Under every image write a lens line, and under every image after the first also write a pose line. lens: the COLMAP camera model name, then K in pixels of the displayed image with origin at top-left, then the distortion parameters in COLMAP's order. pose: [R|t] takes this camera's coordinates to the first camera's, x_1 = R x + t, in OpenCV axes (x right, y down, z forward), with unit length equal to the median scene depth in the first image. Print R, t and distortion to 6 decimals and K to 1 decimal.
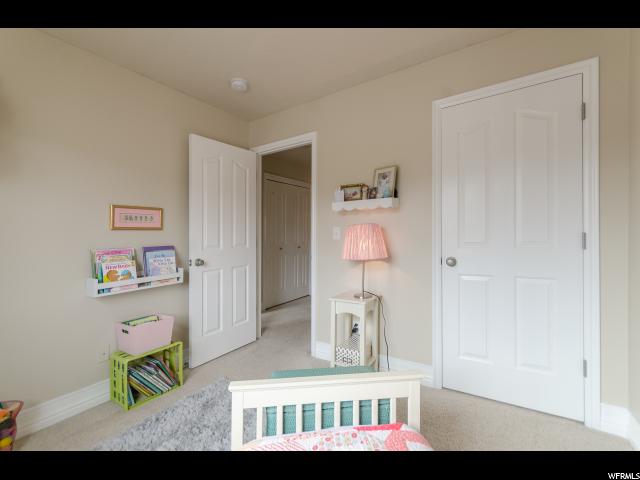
lens RADIAL K [[285.4, 0, 321.9], [0, 285.4, 236.0], [0, 0, 1]] dist [-0.000036, -0.000591]
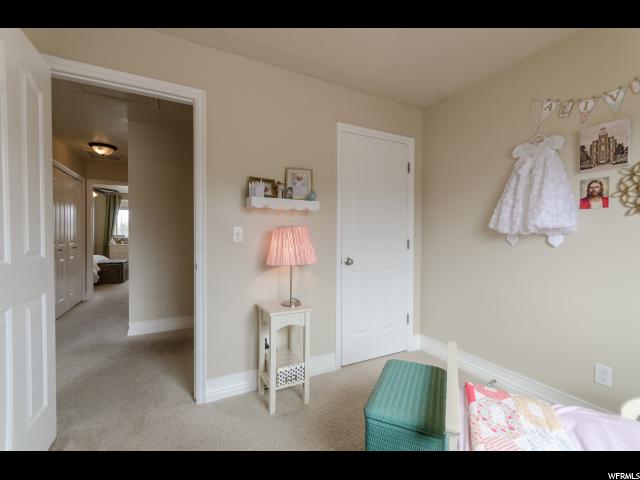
lens RADIAL K [[285.4, 0, 320.9], [0, 285.4, 244.2], [0, 0, 1]] dist [-0.000036, -0.000591]
pose [[0.484434, -0.002944, 0.874823, -0.586787], [-0.020853, 0.999671, 0.014911, 0.001540], [-0.874579, -0.025466, 0.484213, 0.449770]]
